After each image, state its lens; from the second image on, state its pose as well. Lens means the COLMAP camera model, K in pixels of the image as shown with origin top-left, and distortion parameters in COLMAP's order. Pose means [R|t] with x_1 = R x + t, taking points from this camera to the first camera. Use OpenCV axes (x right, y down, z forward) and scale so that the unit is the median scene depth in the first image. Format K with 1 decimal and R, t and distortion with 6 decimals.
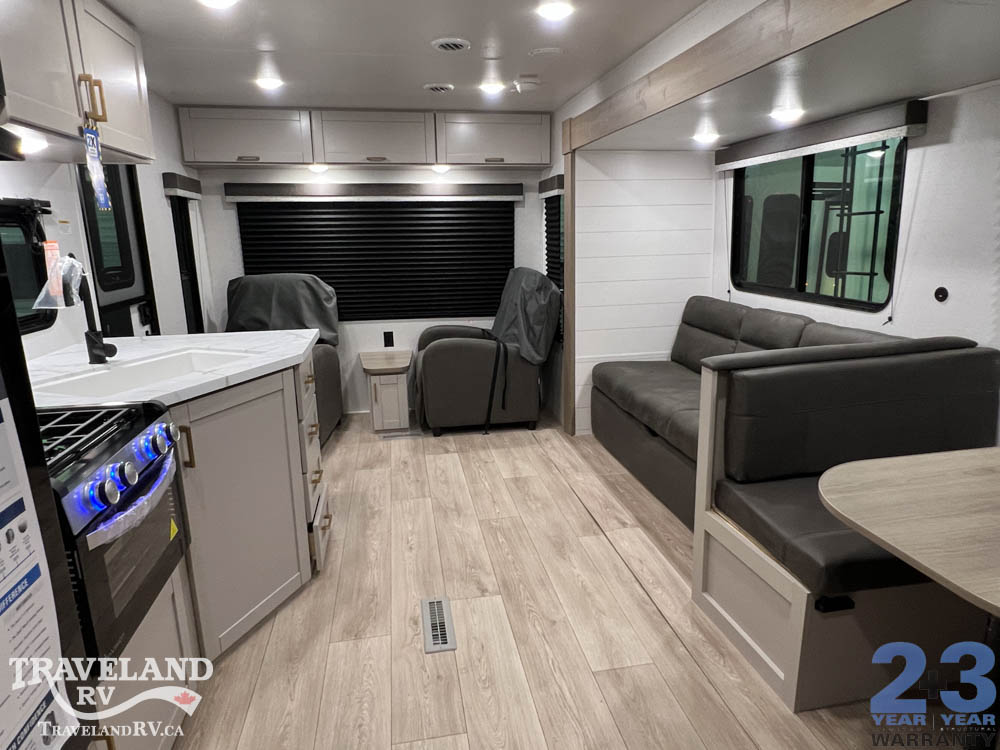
lens RADIAL K [[609.1, 0, 510.8], [0, 609.1, 373.7], [0, 0, 1]] dist [-0.006186, -0.001464]
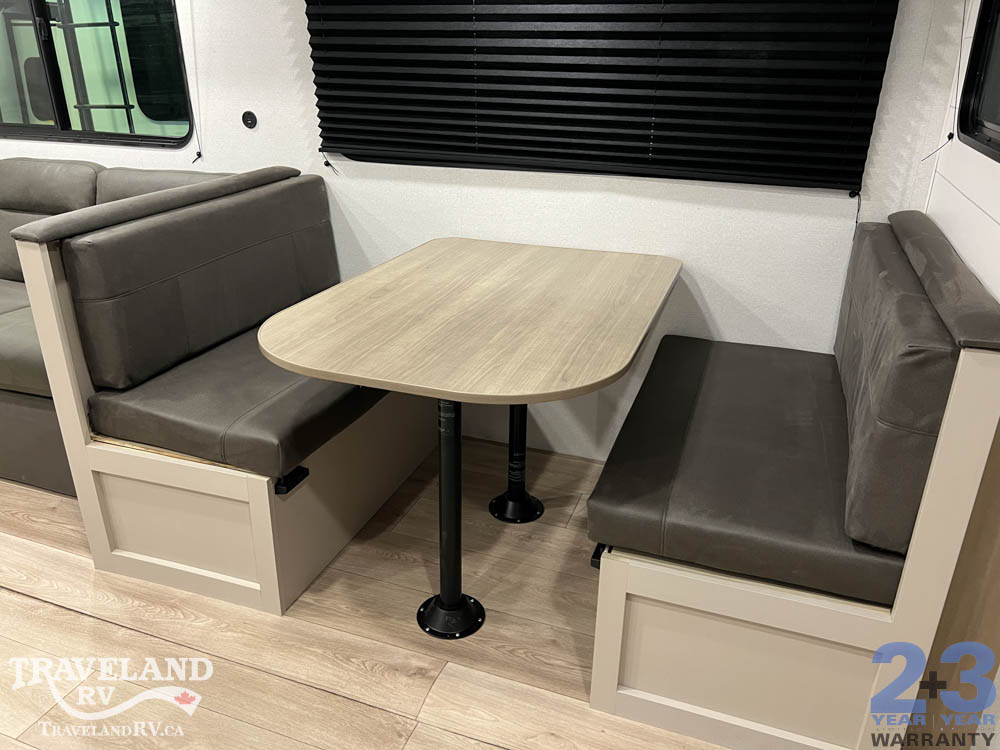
lens RADIAL K [[745.2, 0, 500.0], [0, 745.2, 375.0], [0, 0, 1]] dist [0.033757, -0.047923]
pose [[0.516868, -0.307583, 0.798900, -0.059675], [0.171394, 0.951509, 0.255451, 0.004689], [-0.838732, 0.004892, 0.544522, 0.072167]]
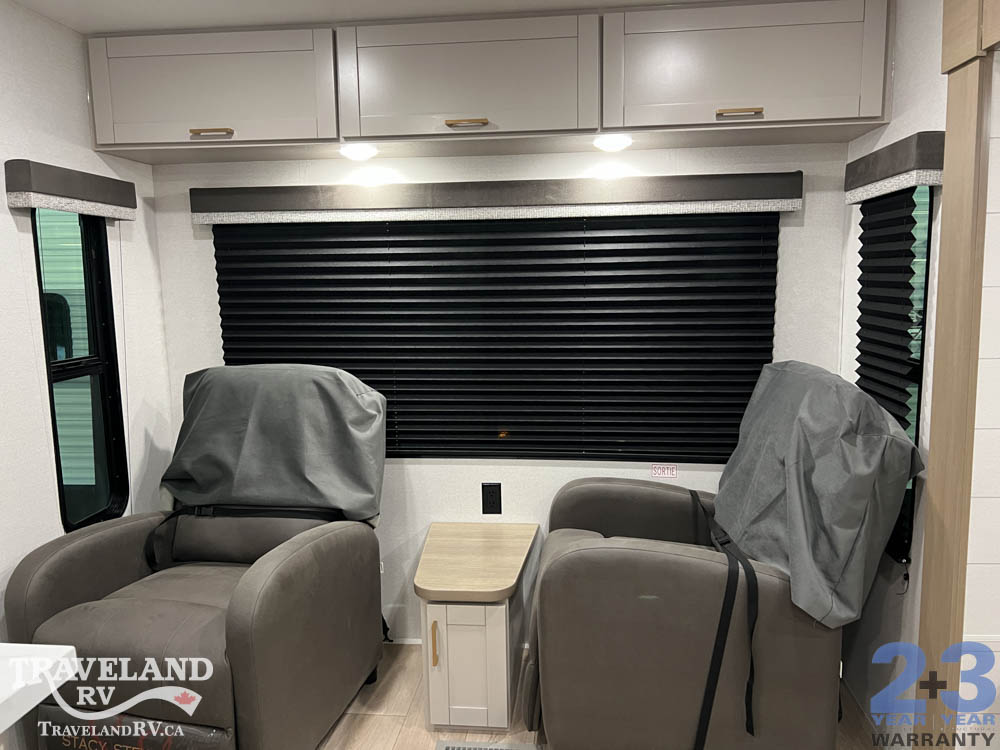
lens RADIAL K [[745.2, 0, 500.0], [0, 745.2, 375.0], [0, 0, 1]] dist [0.033757, -0.047923]
pose [[0.954009, 0.037941, -0.297367, -0.029267], [-0.064879, 0.994580, -0.081246, -0.143034], [0.292673, 0.096803, 0.951300, 0.574200]]
